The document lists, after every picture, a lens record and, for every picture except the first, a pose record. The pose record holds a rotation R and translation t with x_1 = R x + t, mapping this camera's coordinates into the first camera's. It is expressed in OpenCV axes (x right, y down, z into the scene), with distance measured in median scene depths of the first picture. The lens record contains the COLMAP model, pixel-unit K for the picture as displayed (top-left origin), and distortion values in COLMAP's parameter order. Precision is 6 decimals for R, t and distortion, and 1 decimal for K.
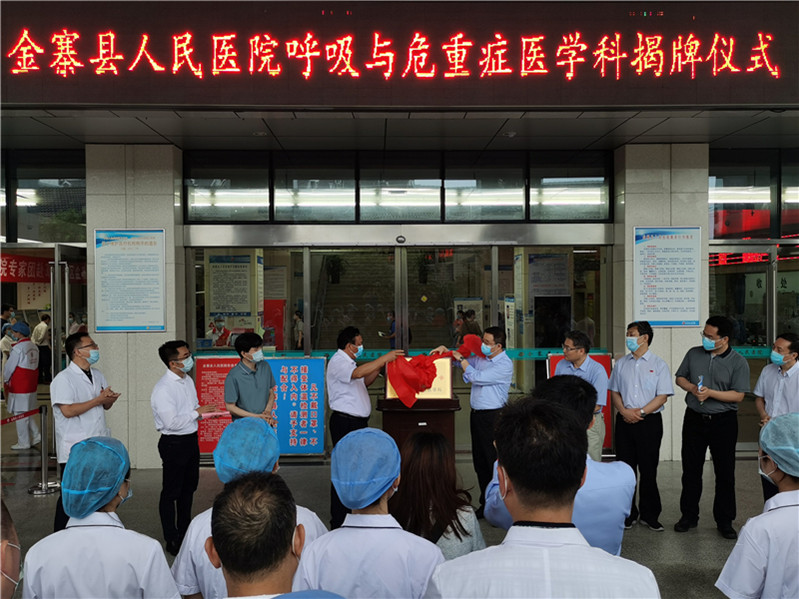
lens RADIAL K [[749.7, 0, 399.5], [0, 749.7, 299.5], [0, 0, 1]] dist [-0.004533, 0.022917]
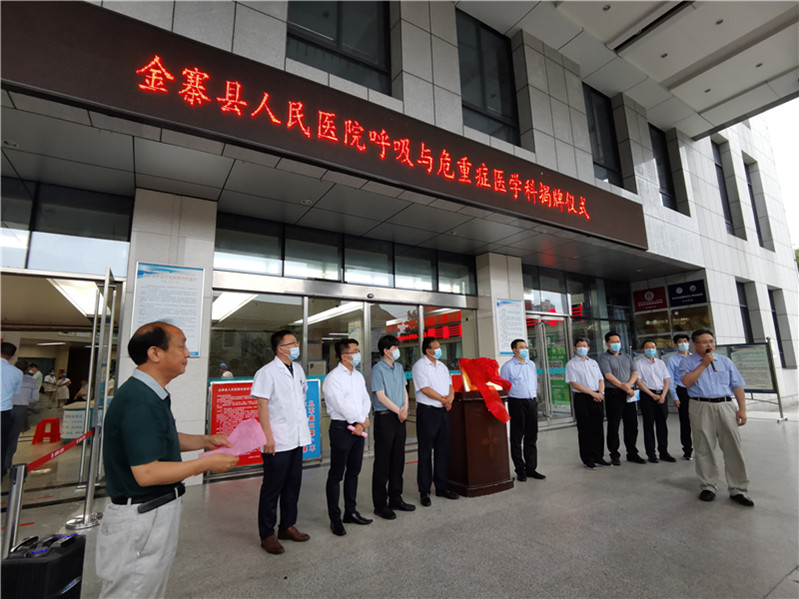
lens RADIAL K [[402.9, 0, 399.5], [0, 402.9, 299.5], [0, 0, 1]] dist [-0.056958, 0.000348]
pose [[0.863138, 0.072231, 0.499775, -0.443782], [0.025308, 0.982285, -0.185677, 0.094957], [-0.504333, 0.172913, 0.846020, 0.410258]]
